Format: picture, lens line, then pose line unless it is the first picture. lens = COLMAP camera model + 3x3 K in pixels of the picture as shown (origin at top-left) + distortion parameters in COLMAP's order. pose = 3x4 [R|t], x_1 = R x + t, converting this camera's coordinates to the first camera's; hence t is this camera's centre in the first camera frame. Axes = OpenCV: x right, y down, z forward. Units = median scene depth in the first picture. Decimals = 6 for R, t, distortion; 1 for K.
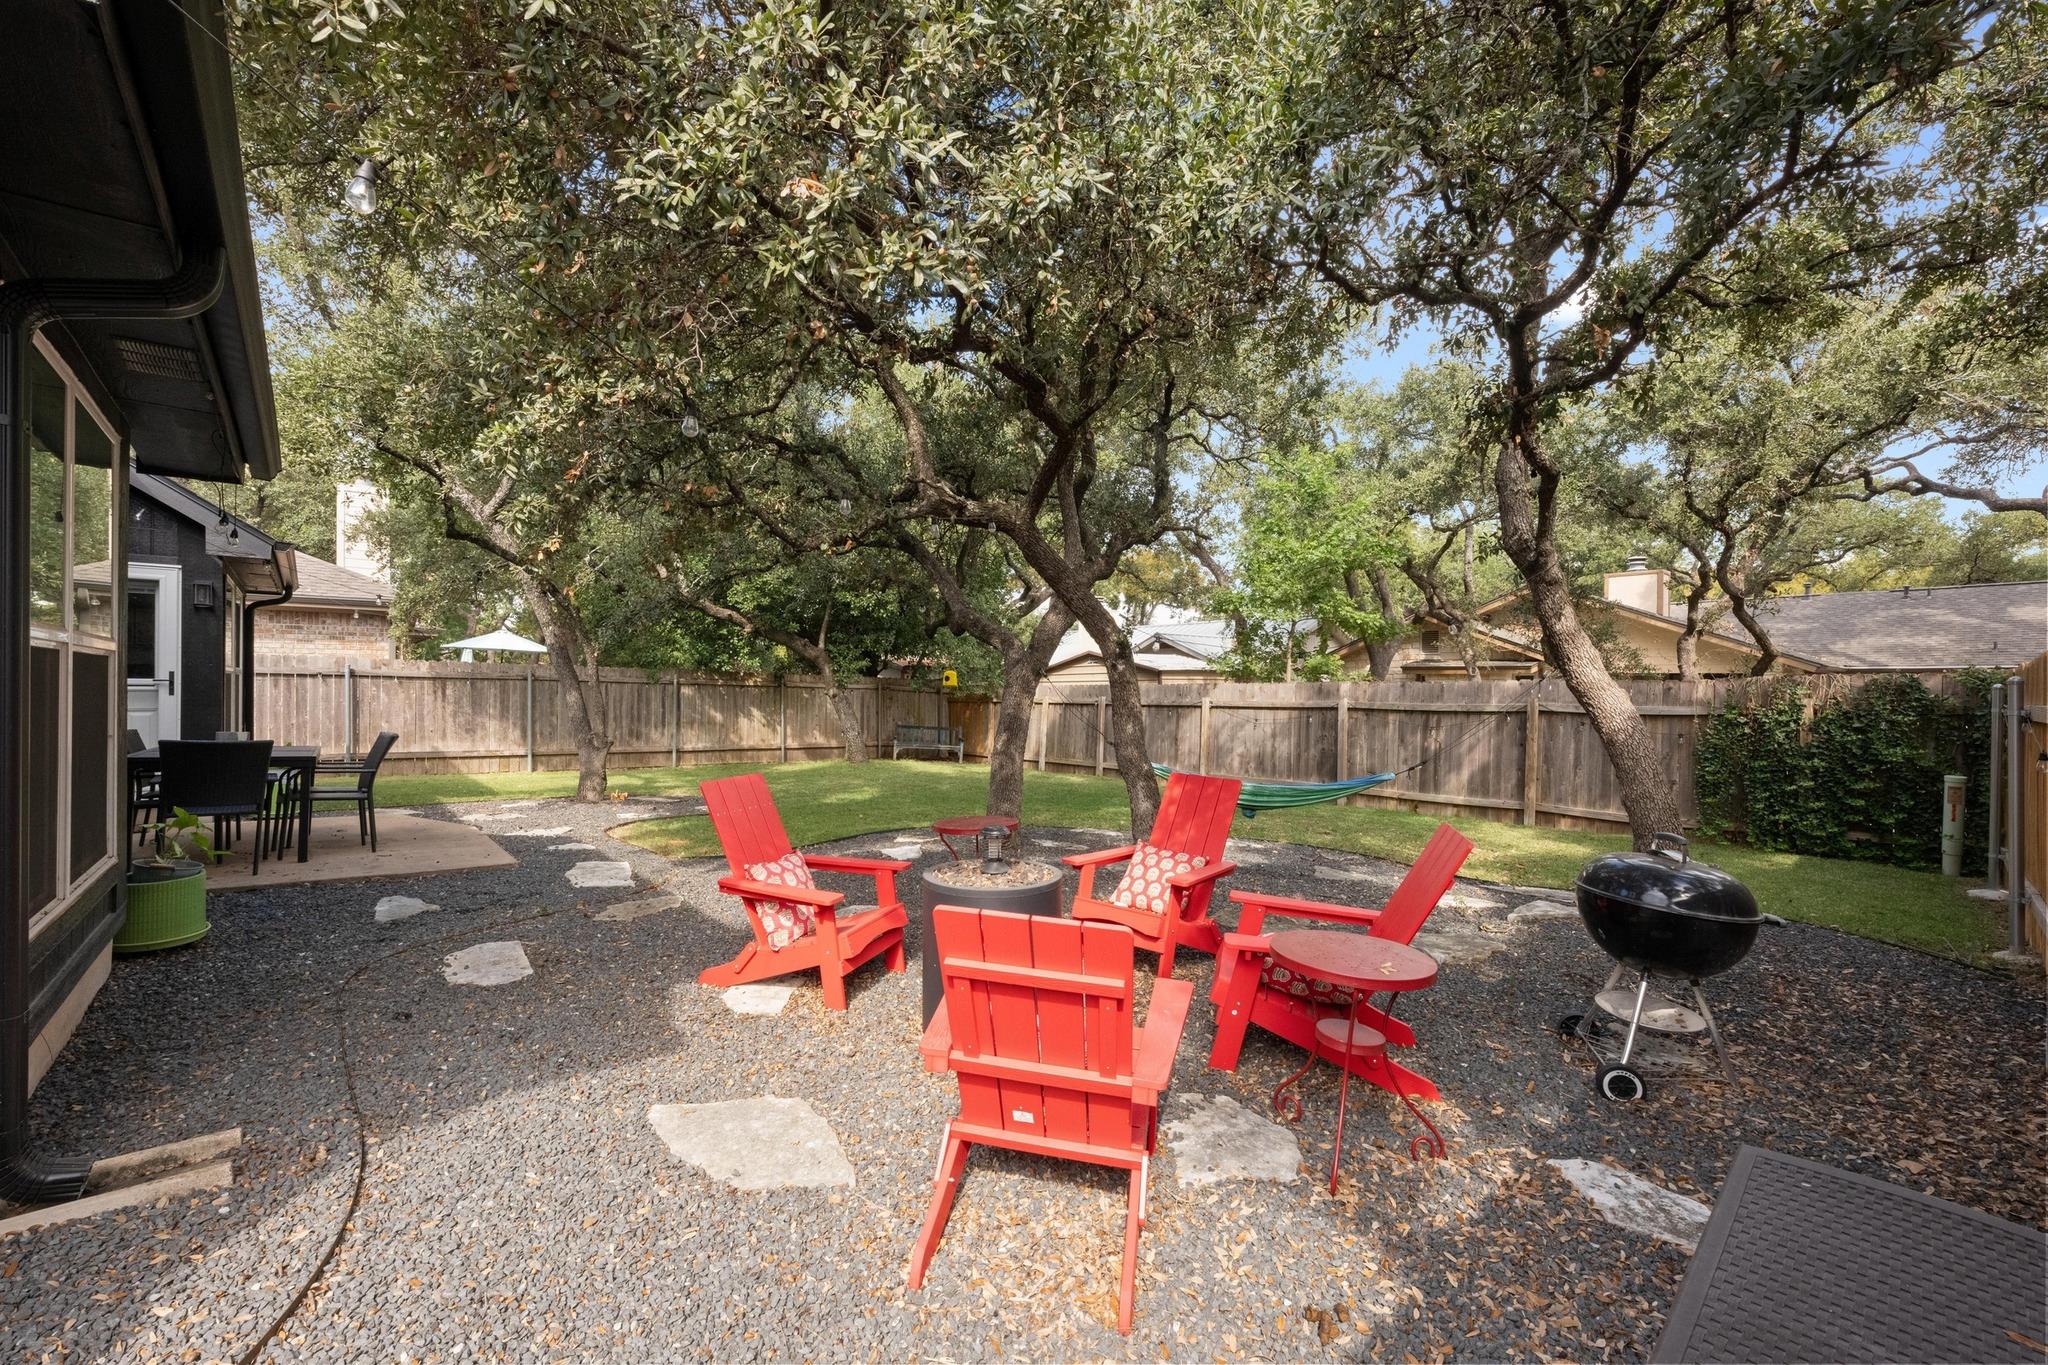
lens RADIAL K [[810.4, 0, 1026.8], [0, 810.4, 686.7], [0, 0, 1]] dist [-0.002452, 0.002078]
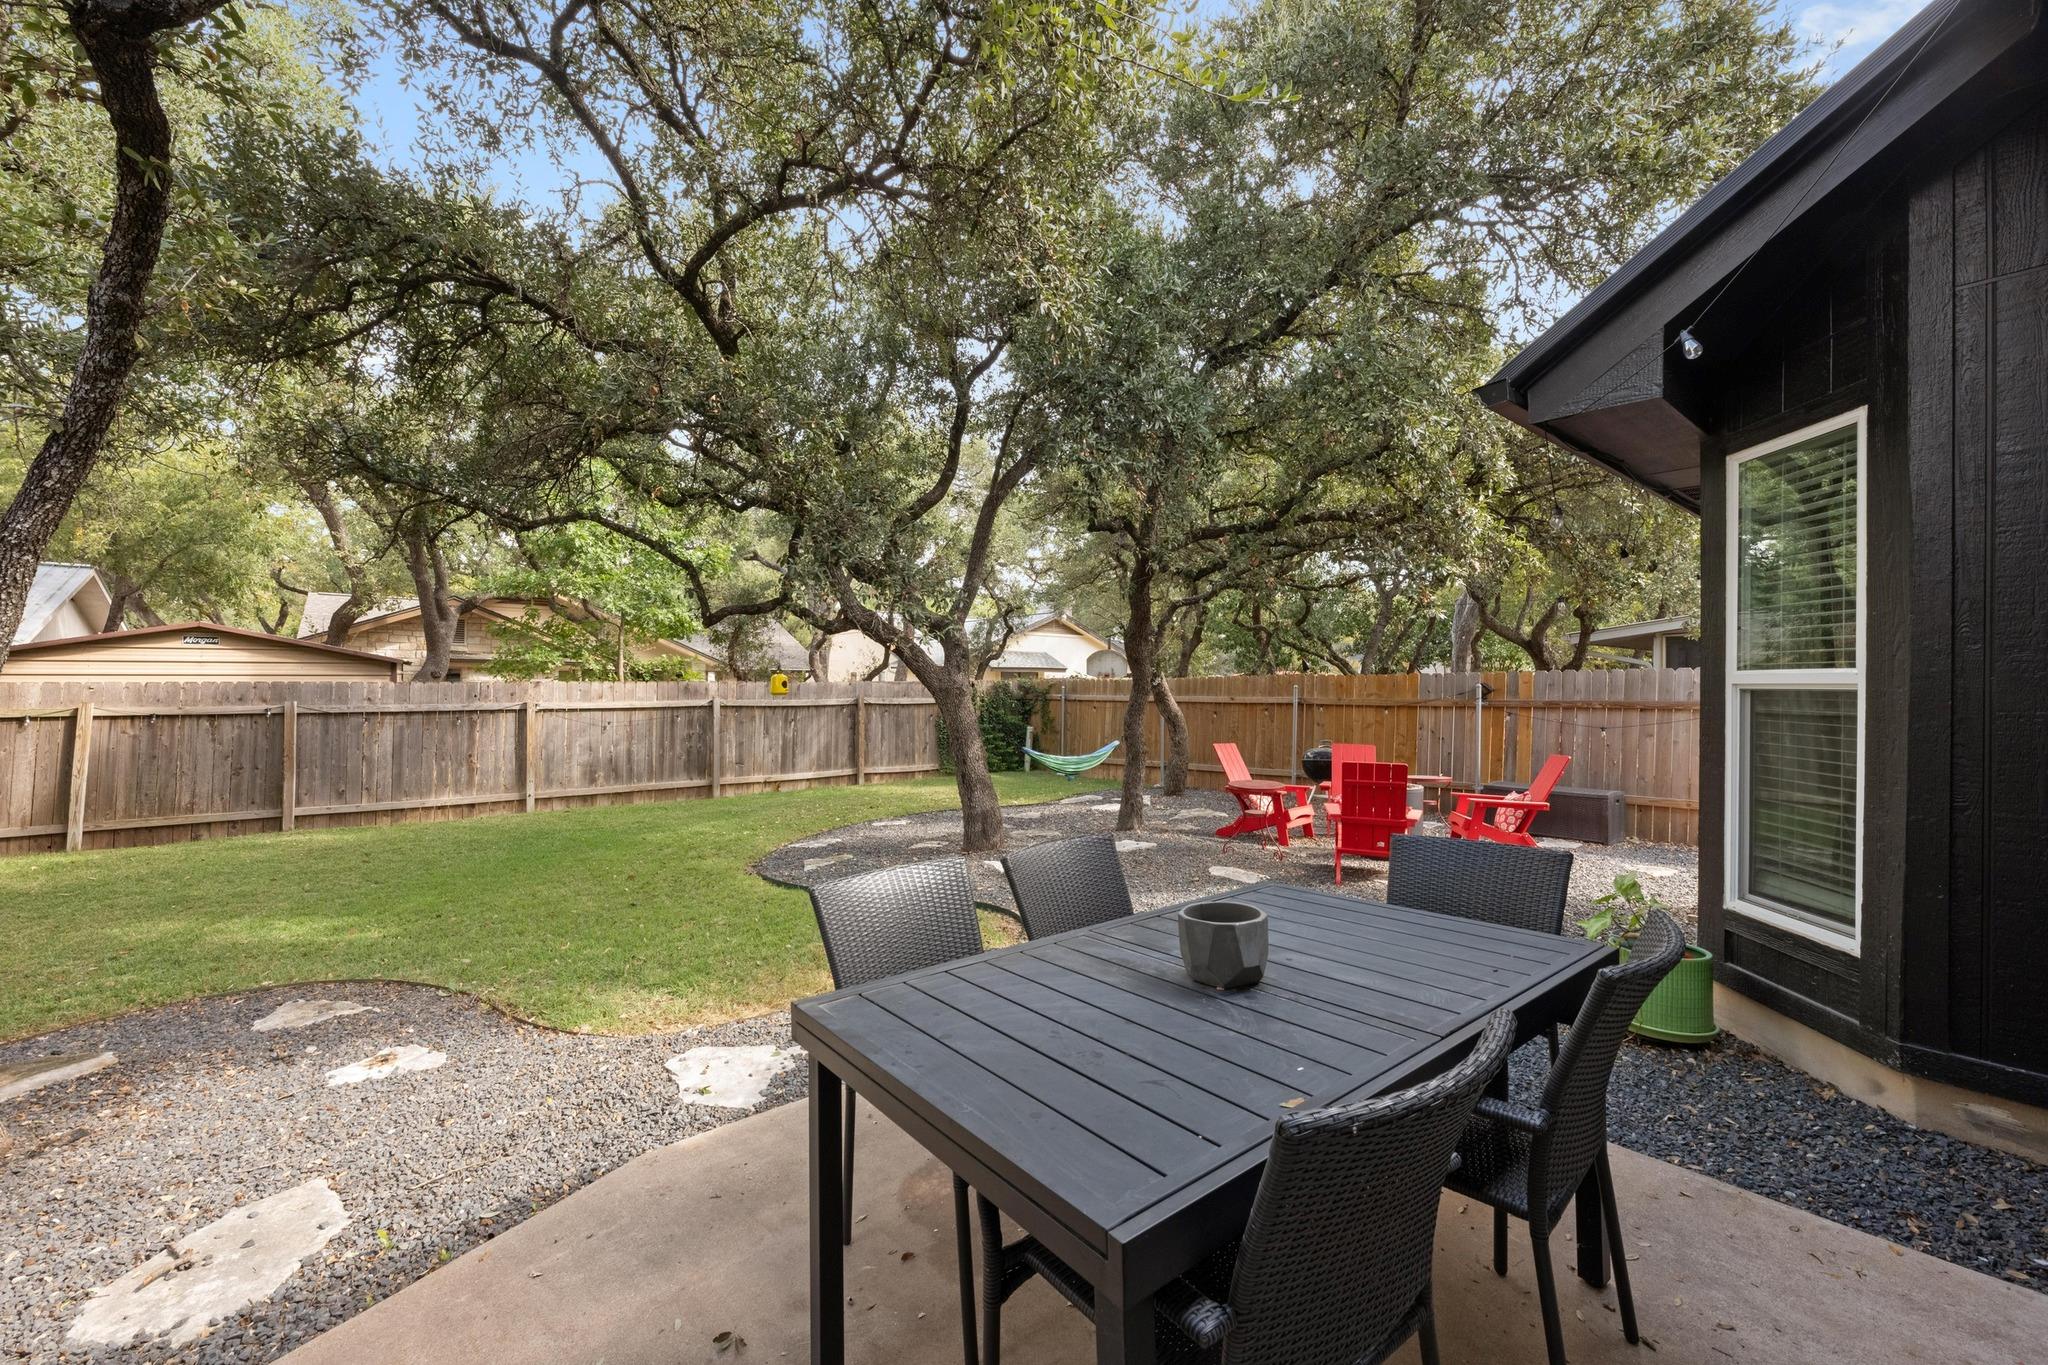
lens RADIAL K [[810.4, 0, 1009.5], [0, 810.4, 683.9], [0, 0, 1]] dist [-0.002452, 0.002078]
pose [[0.057609, 0.001351, 0.998338, -0.684200], [-0.006896, 0.999976, -0.000955, -0.004829], [-0.998315, -0.006830, 0.057617, 0.580842]]
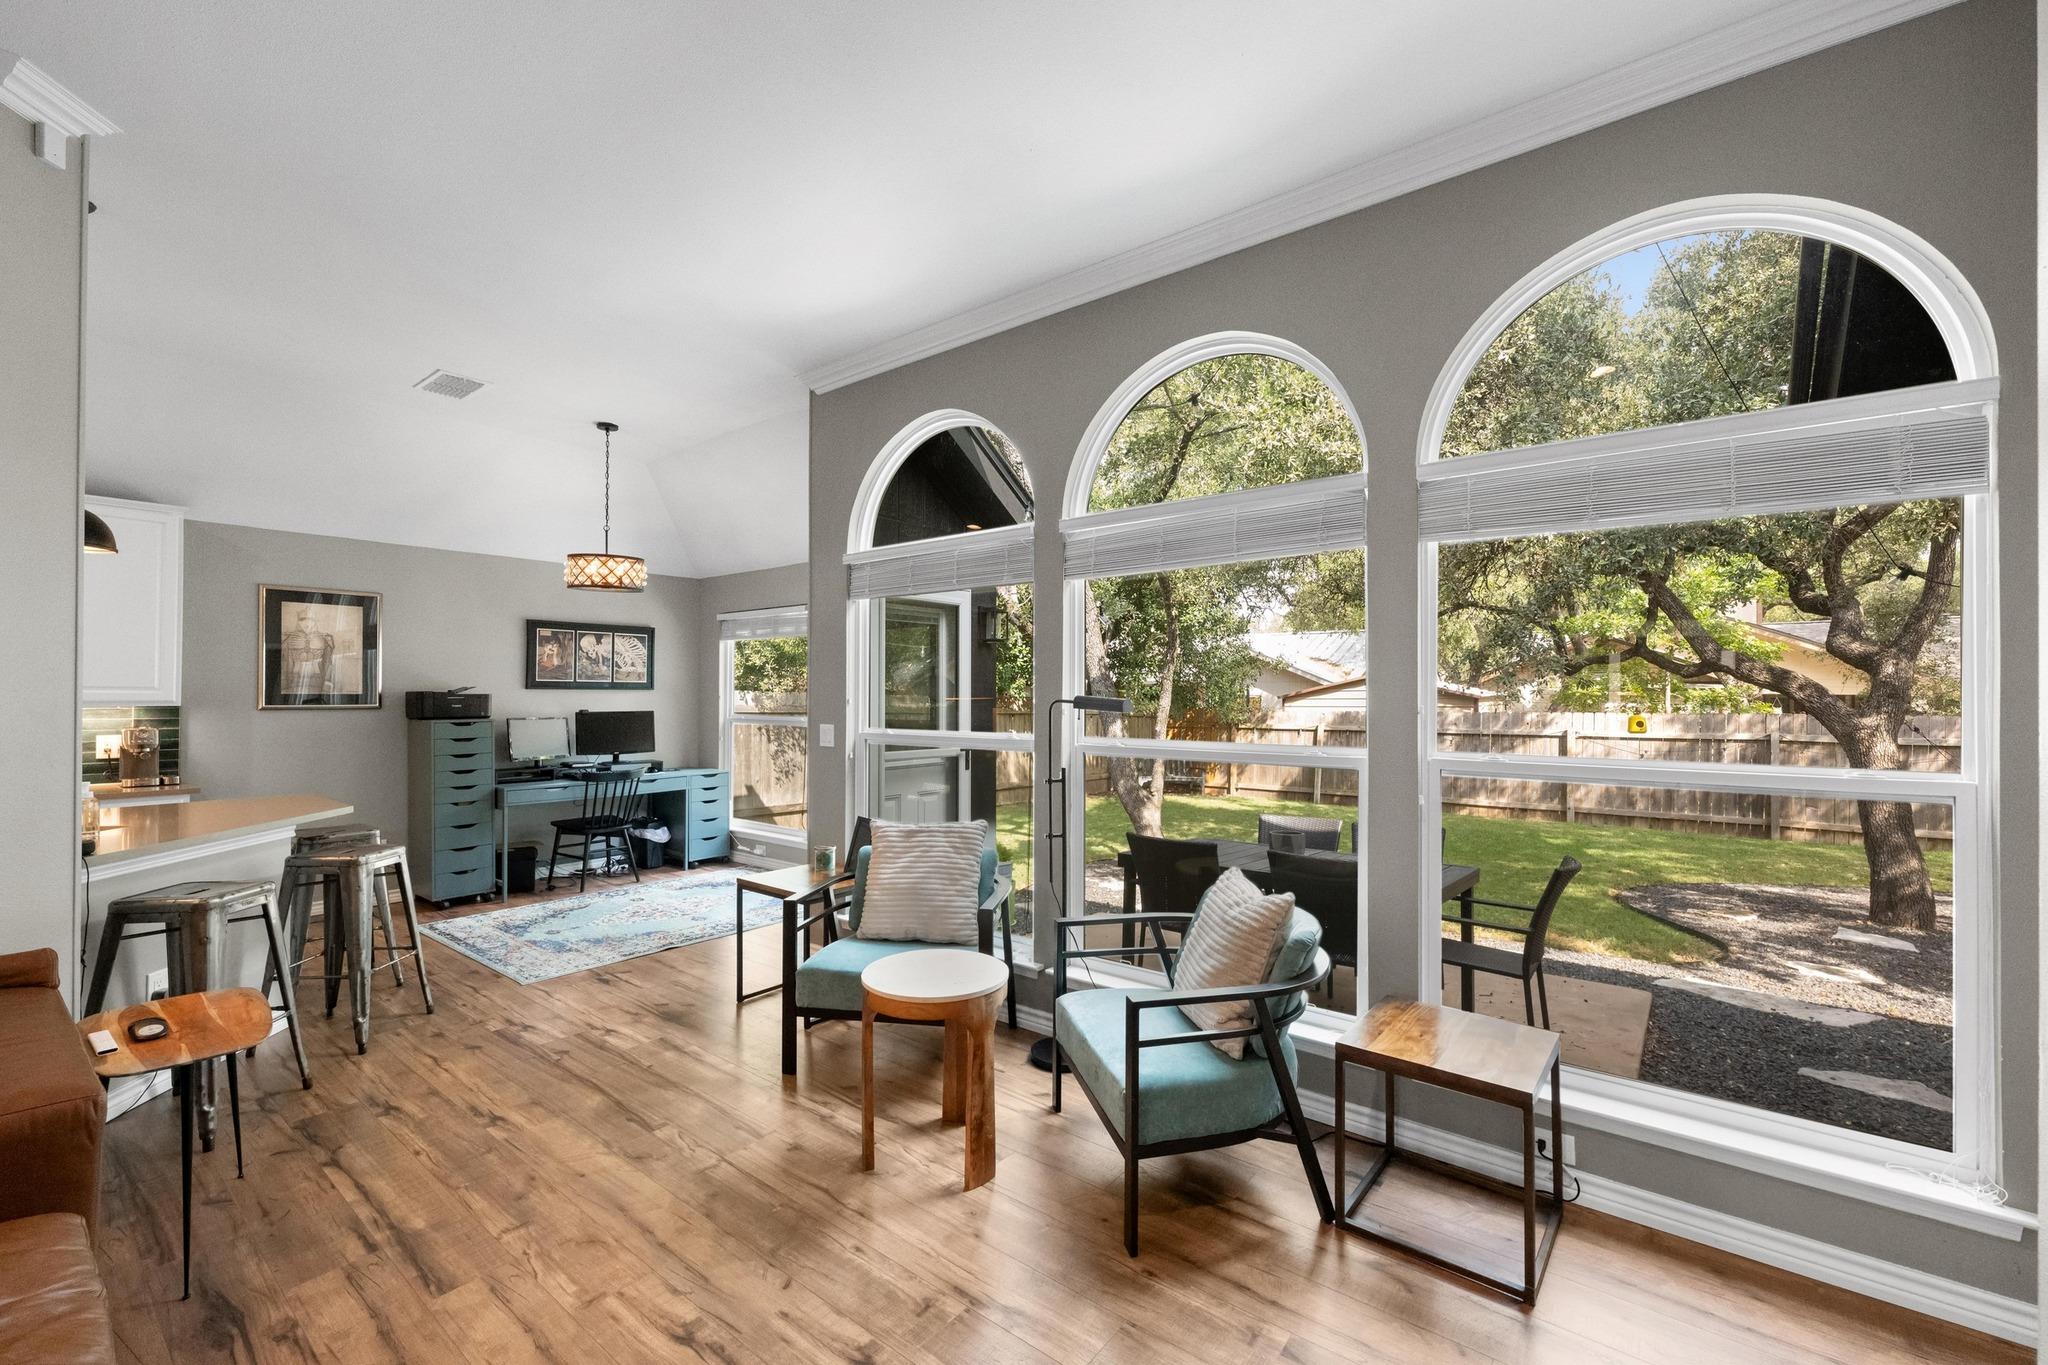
lens RADIAL K [[842.4, 0, 1026.7], [0, 842.4, 682.8], [0, 0, 1]] dist [-0.005723, 0.001054]
pose [[0.983867, 0.004604, 0.178840, -0.723119], [-0.002224, 0.999906, -0.013505, -0.029249], [-0.178886, 0.012890, 0.983785, 0.167869]]
